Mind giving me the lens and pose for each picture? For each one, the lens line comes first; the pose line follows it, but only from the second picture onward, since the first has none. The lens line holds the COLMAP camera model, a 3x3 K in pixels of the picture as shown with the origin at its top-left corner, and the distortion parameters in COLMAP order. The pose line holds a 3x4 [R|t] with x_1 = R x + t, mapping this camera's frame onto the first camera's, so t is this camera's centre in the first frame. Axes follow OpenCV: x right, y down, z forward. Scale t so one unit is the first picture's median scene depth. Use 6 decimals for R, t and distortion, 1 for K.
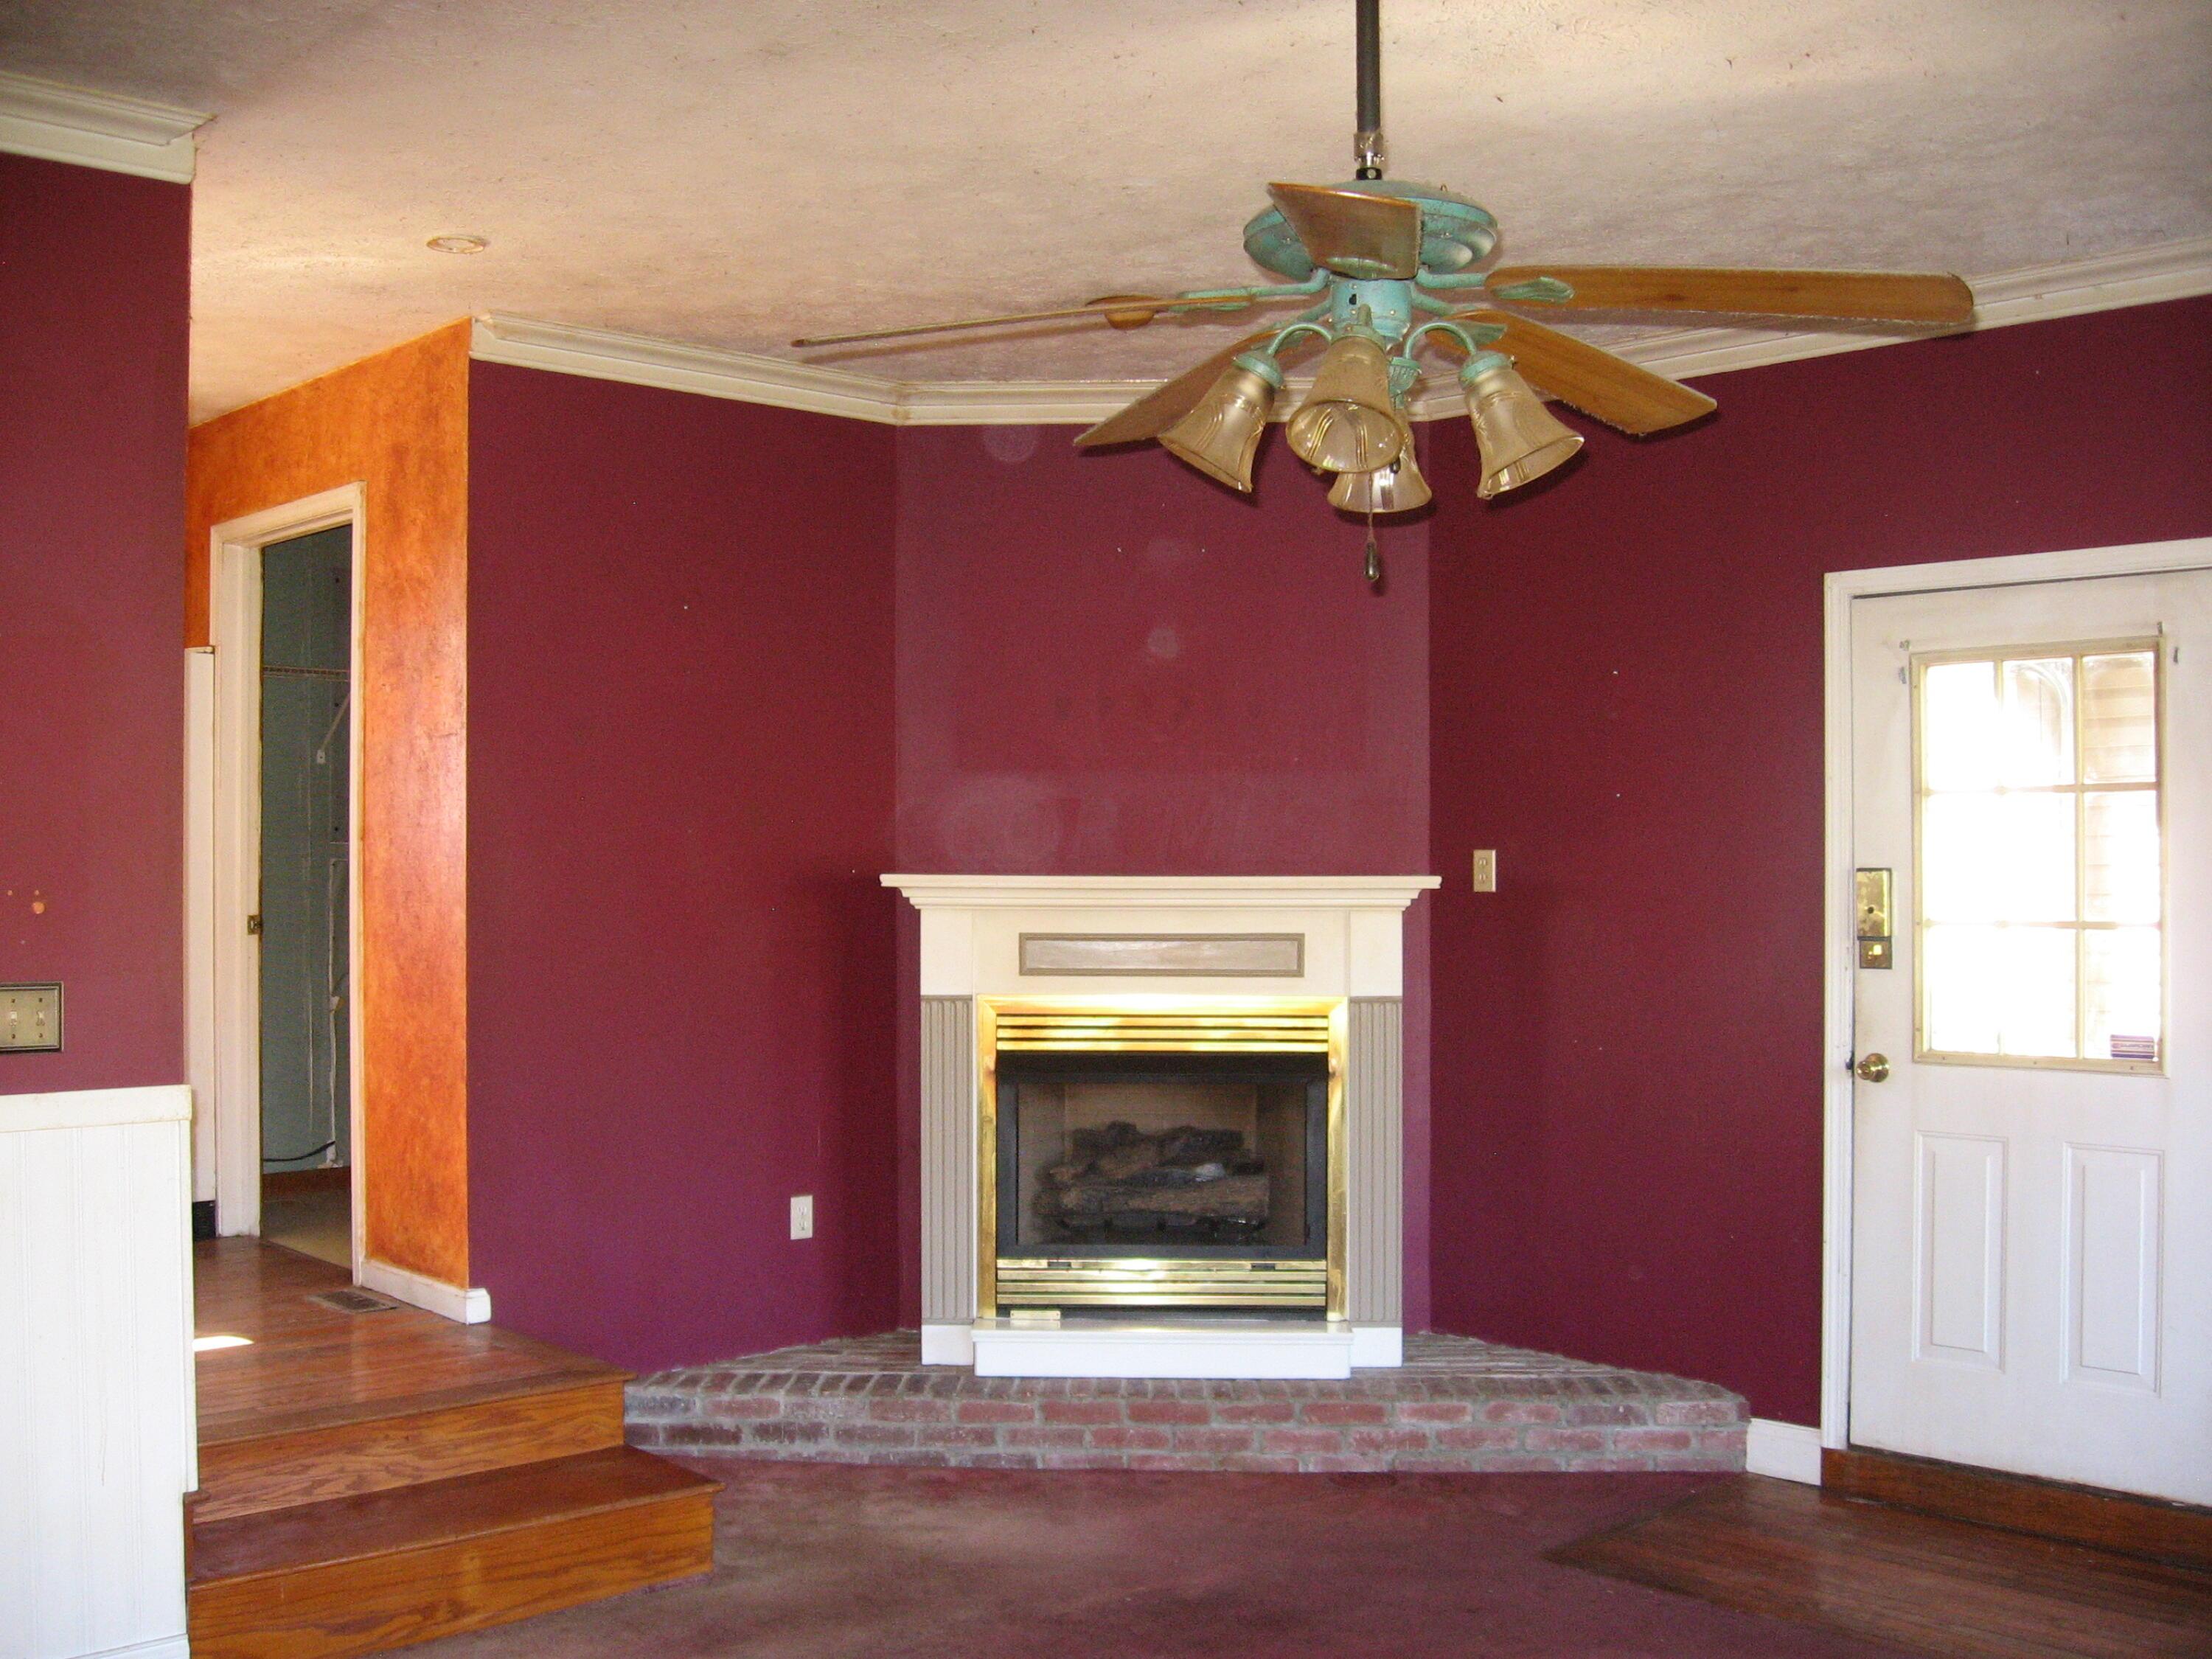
lens RADIAL K [[2273.0, 0, 1106.0], [0, 2273.0, 829.5], [0, 0, 1]] dist [-0.147696, 0.011722]
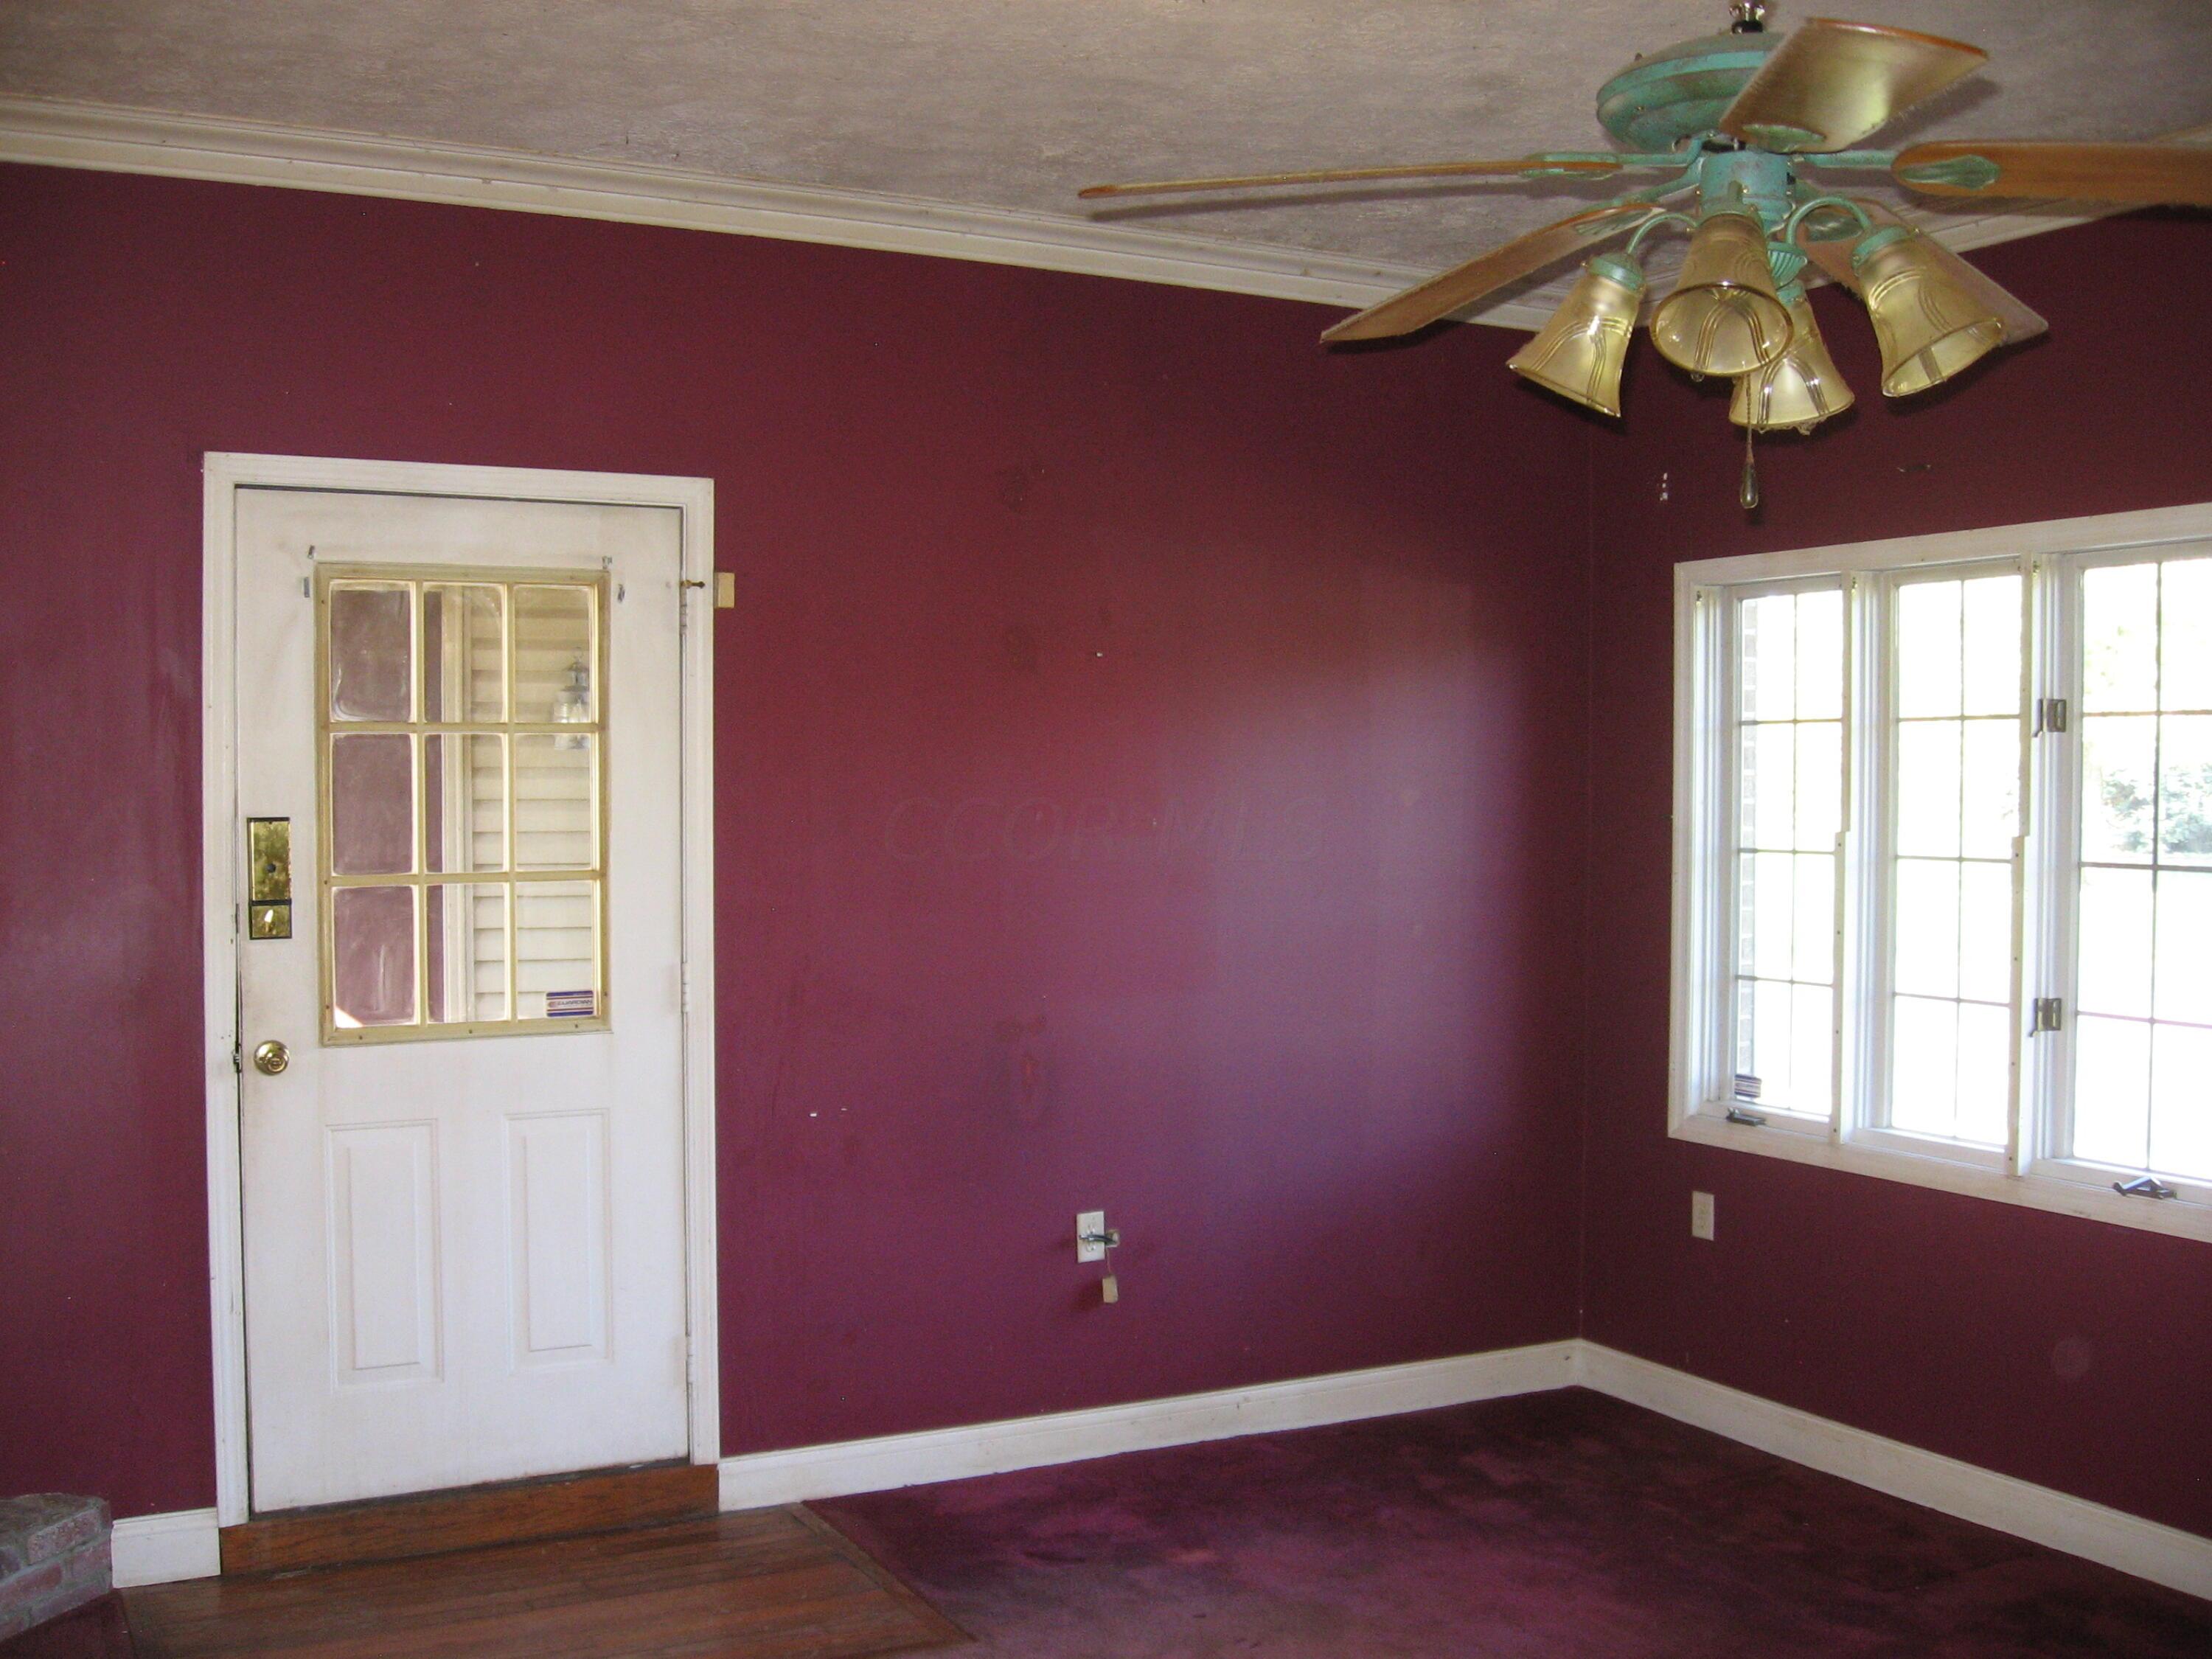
lens RADIAL K [[2310.6, 0, 1106.0], [0, 2310.6, 829.5], [0, 0, 1]] dist [-0.104074, -0.011723]
pose [[0.250239, -0.029658, 0.967730, -0.394457], [-0.017627, 0.999225, 0.035181, -0.013682], [-0.968024, -0.025862, 0.249522, 0.487892]]
